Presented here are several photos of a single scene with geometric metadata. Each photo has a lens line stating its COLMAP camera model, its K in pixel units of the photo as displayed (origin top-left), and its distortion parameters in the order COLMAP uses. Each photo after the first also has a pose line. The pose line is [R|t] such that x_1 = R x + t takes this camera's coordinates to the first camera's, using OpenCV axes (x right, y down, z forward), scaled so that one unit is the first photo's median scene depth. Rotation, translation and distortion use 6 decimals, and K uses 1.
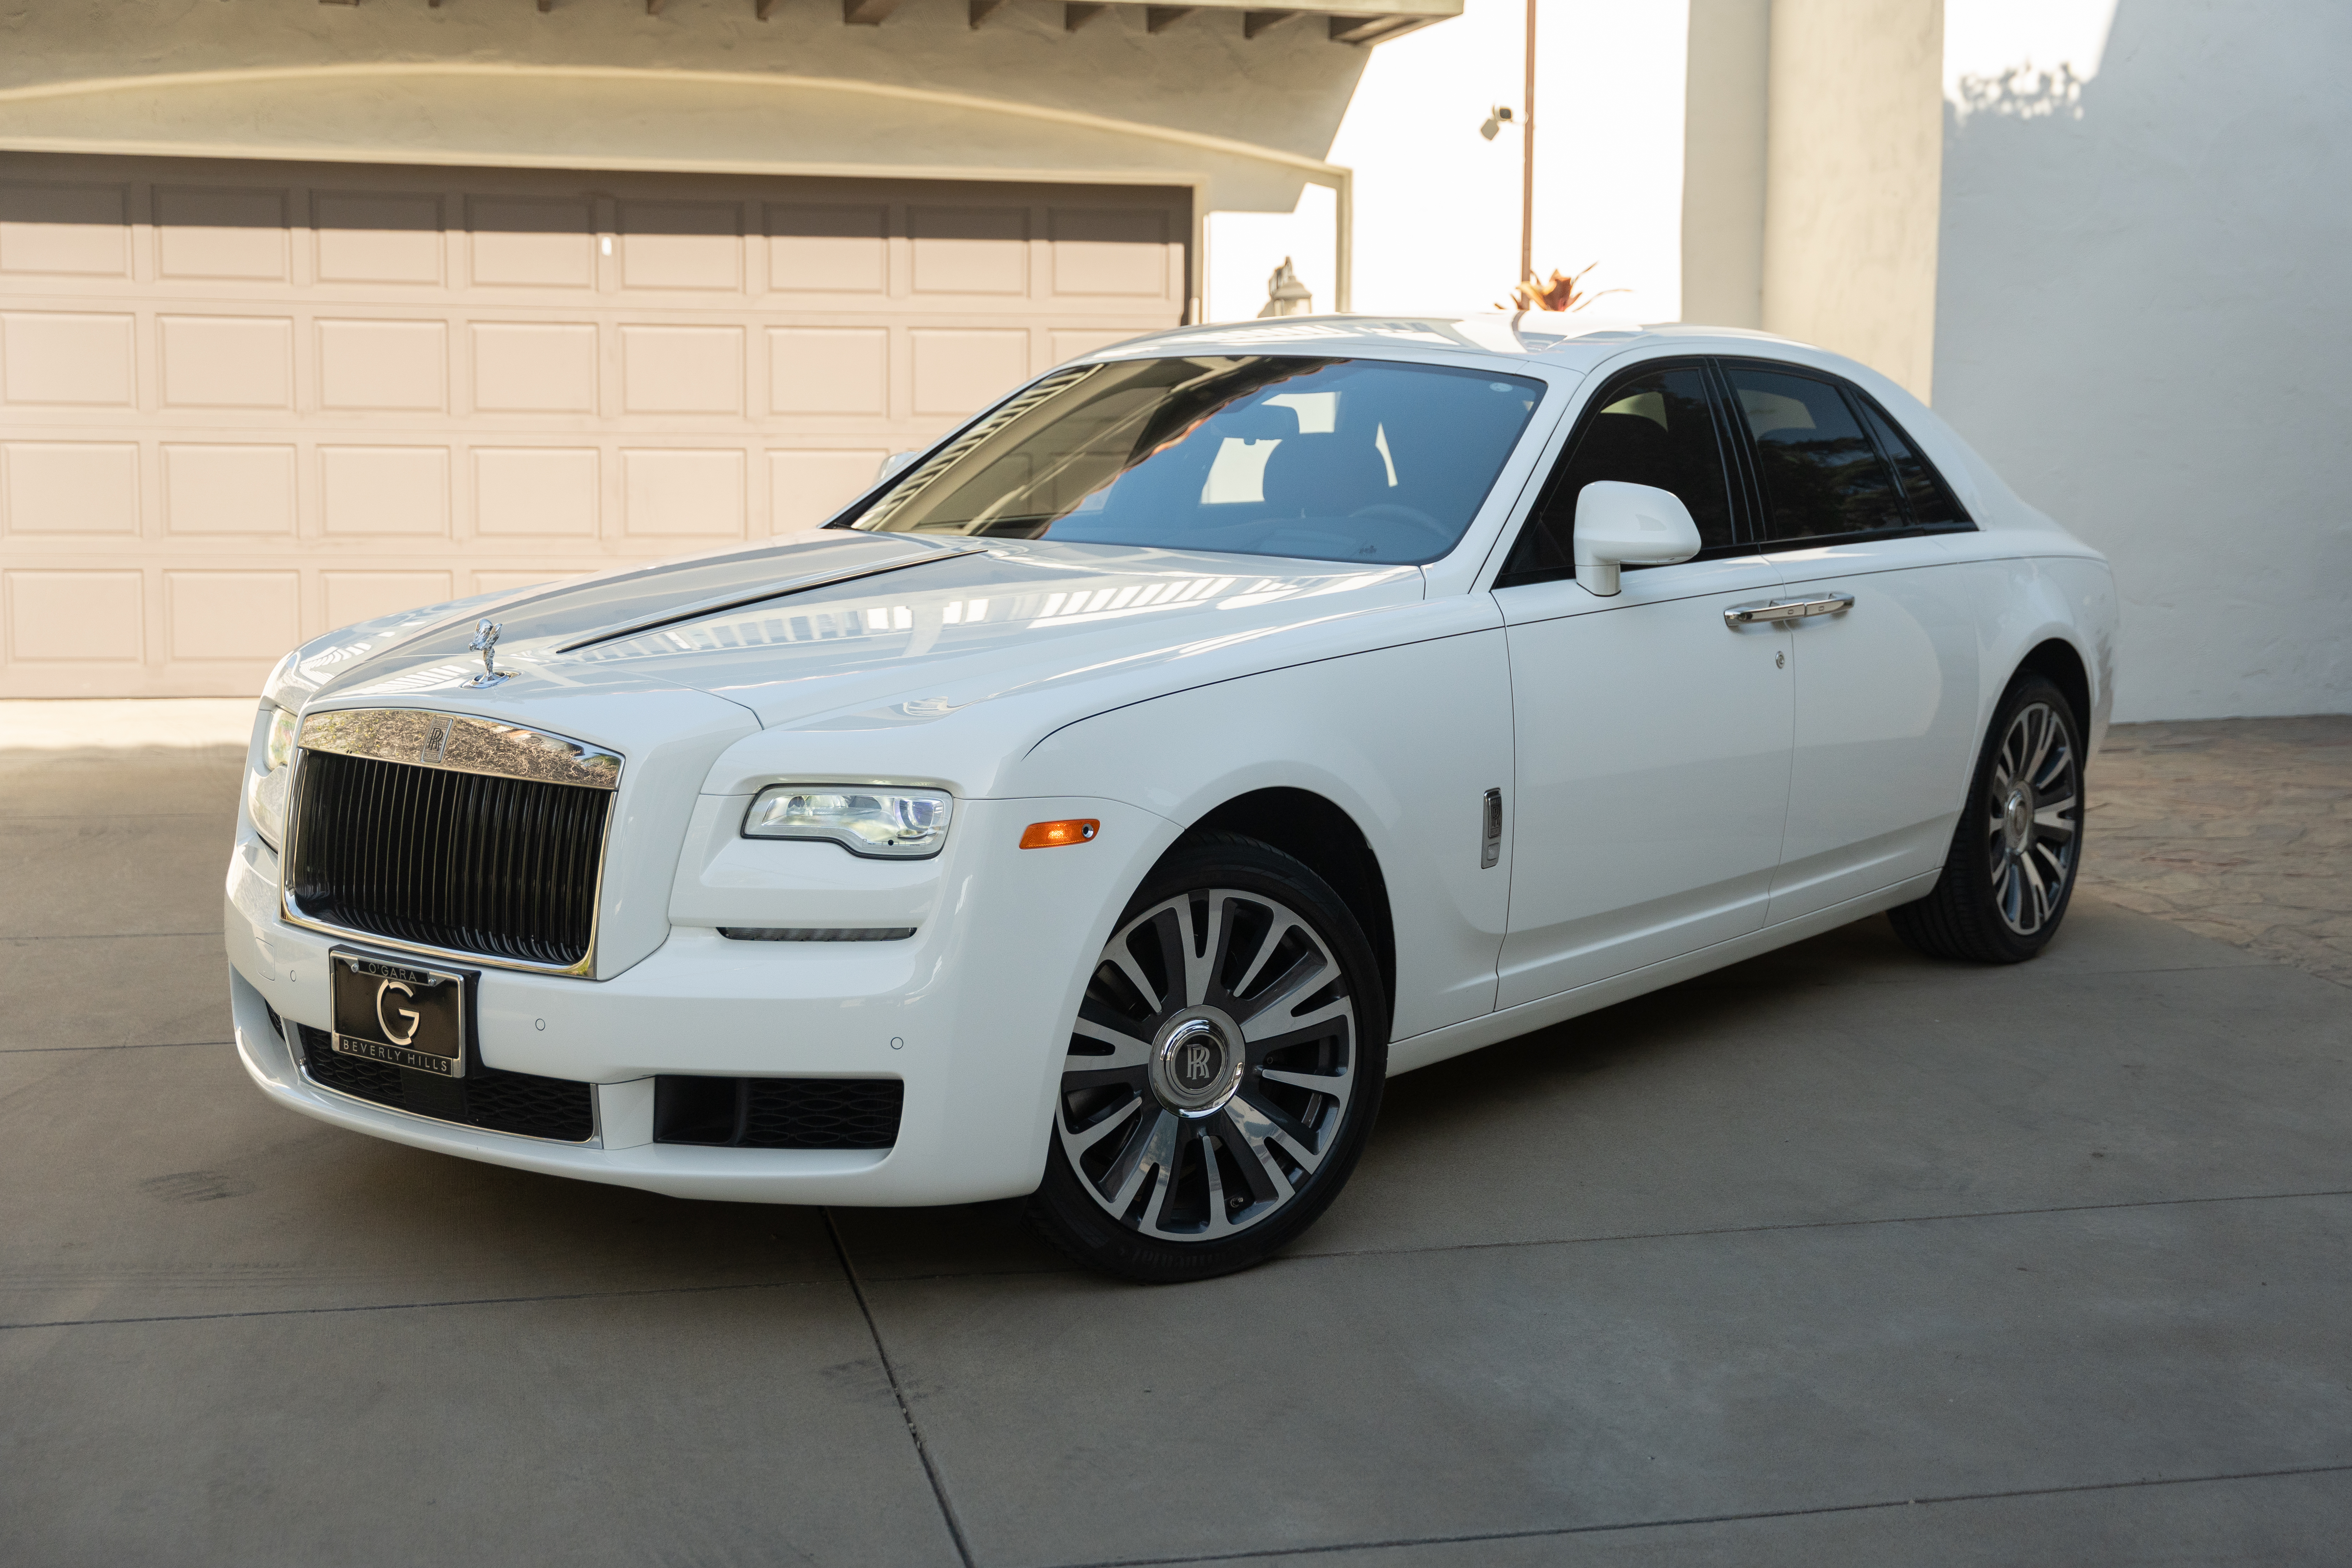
lens RADIAL K [[3049.2, 0, 1176.0], [0, 3049.2, 784.0], [0, 0, 1]] dist [0.008872, 0.012534]
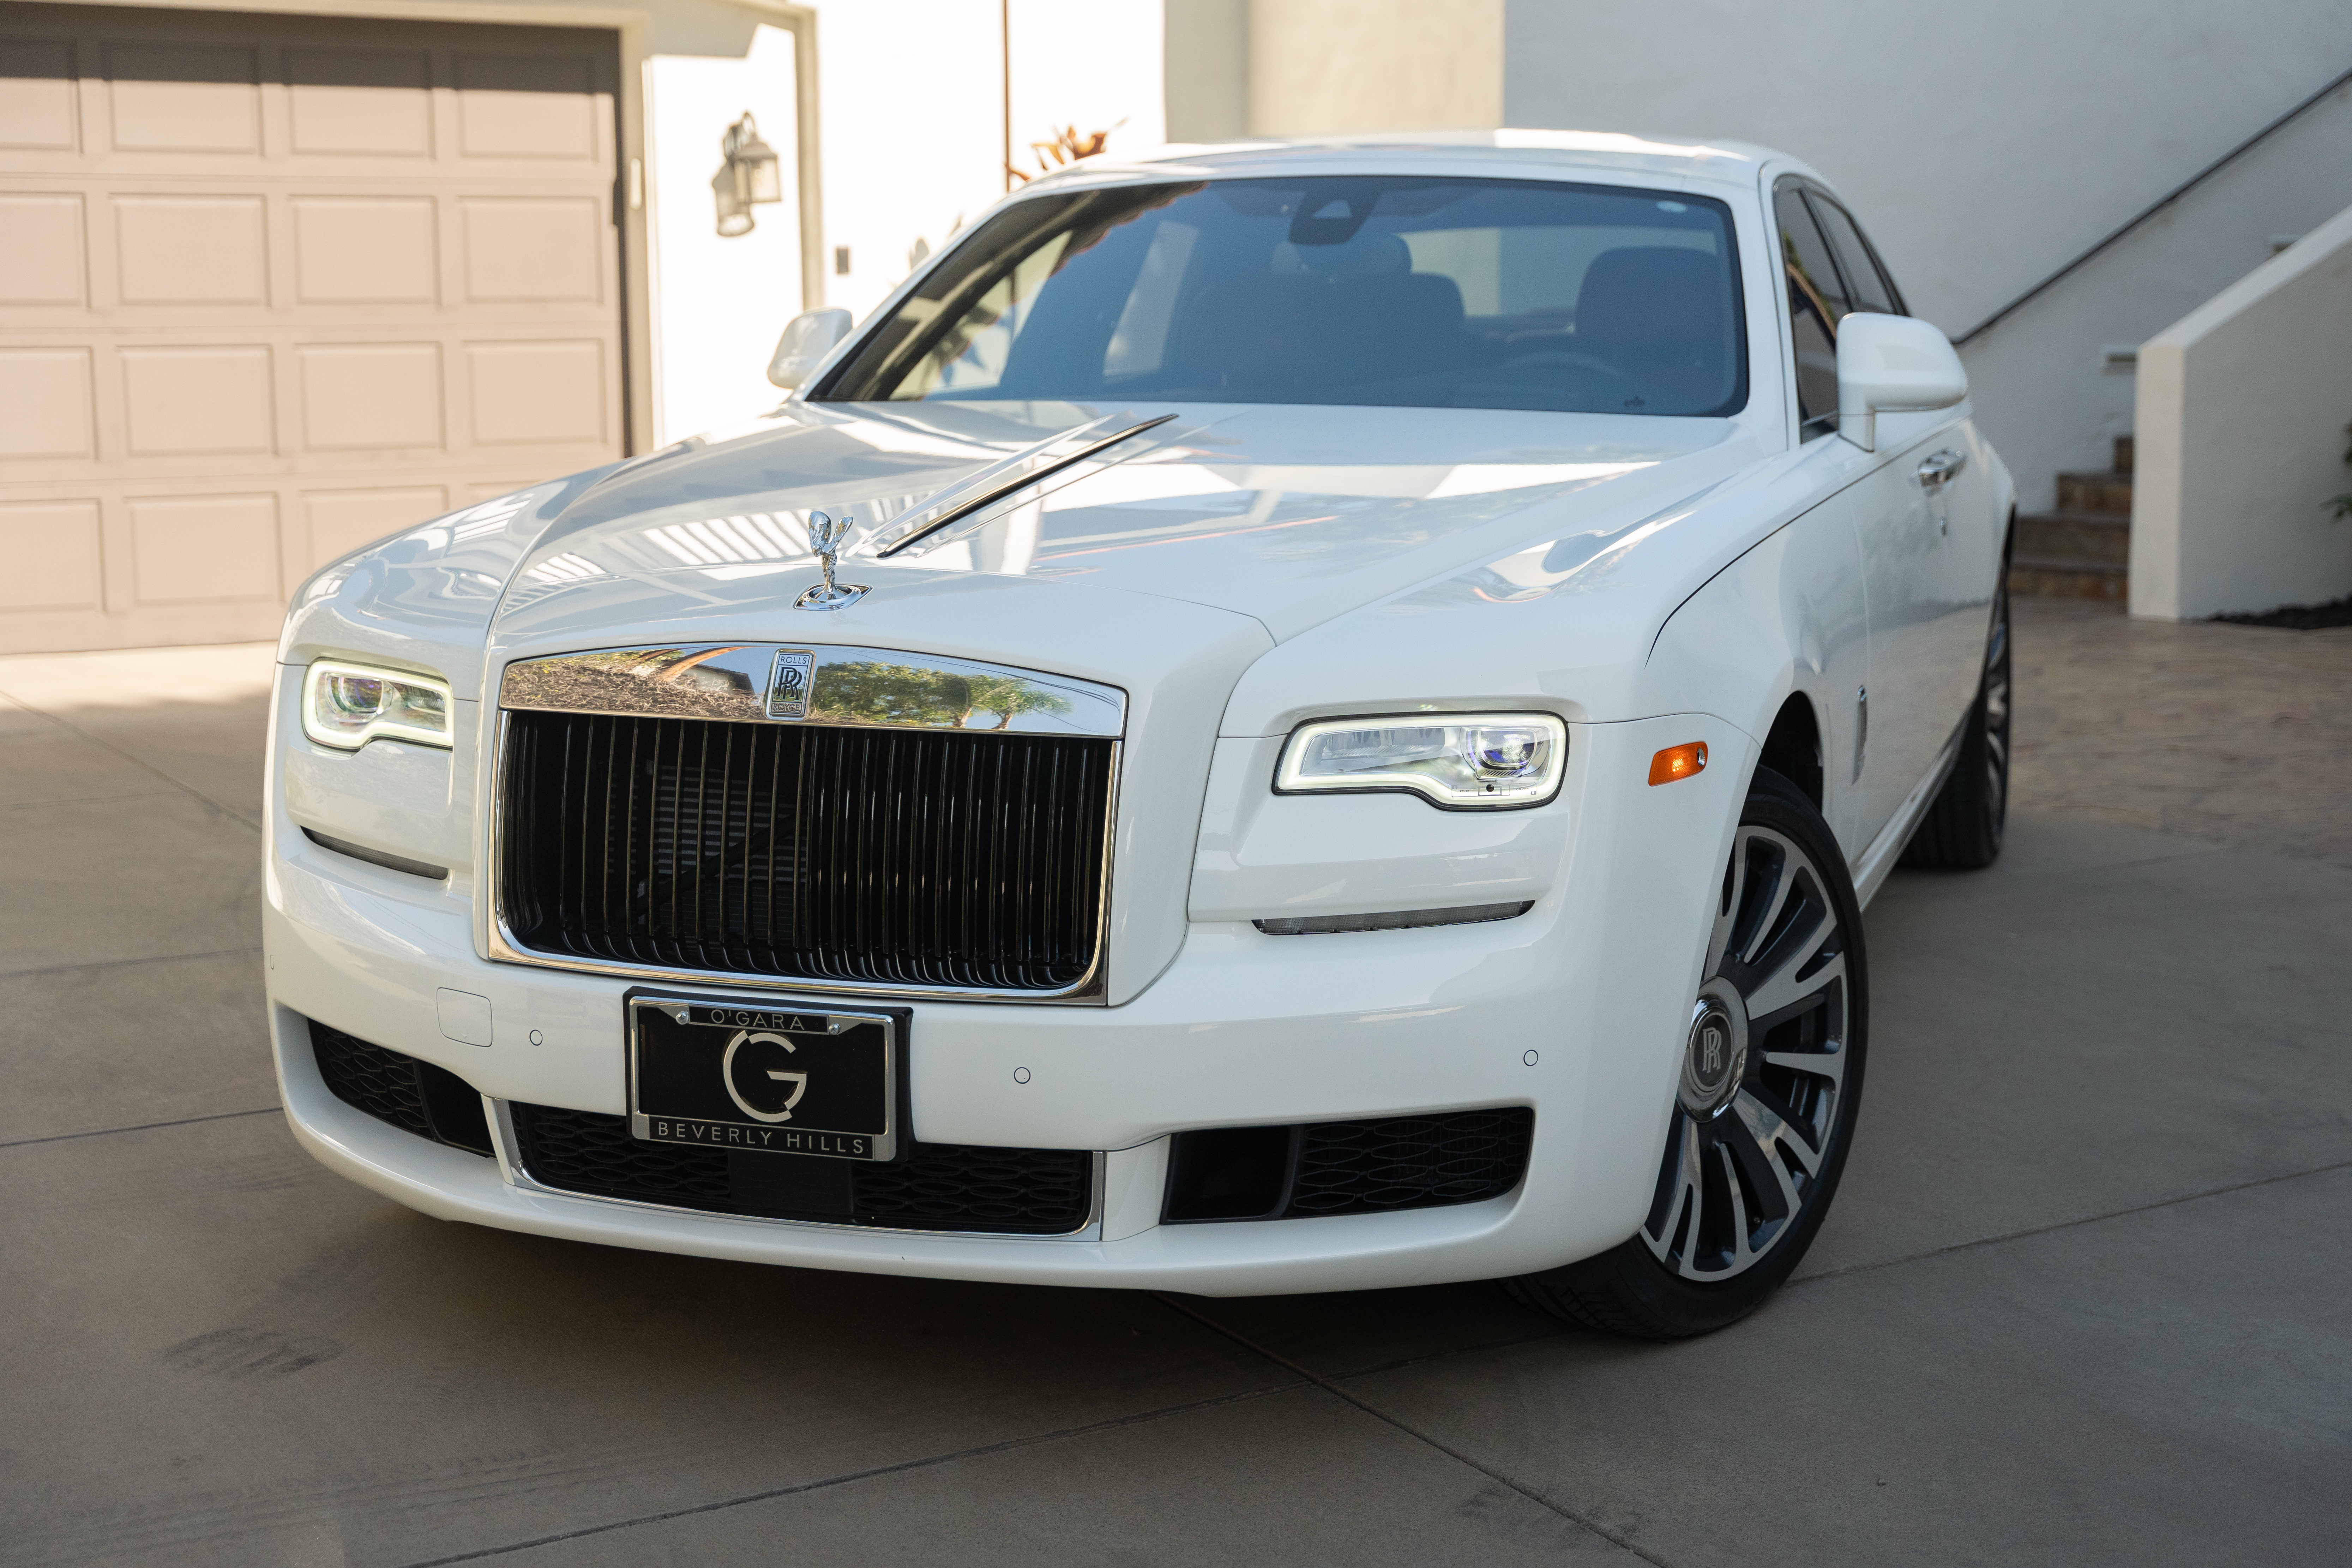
lens RADIAL K [[3253.2, 0, 1176.0], [0, 3253.2, 784.0], [0, 0, 1]] dist [0.020999, -0.048969]
pose [[0.950101, -0.060530, 0.306013, -0.383653], [0.054922, 0.998128, 0.026912, -0.006853], [-0.307069, -0.008762, 0.951647, 0.257751]]
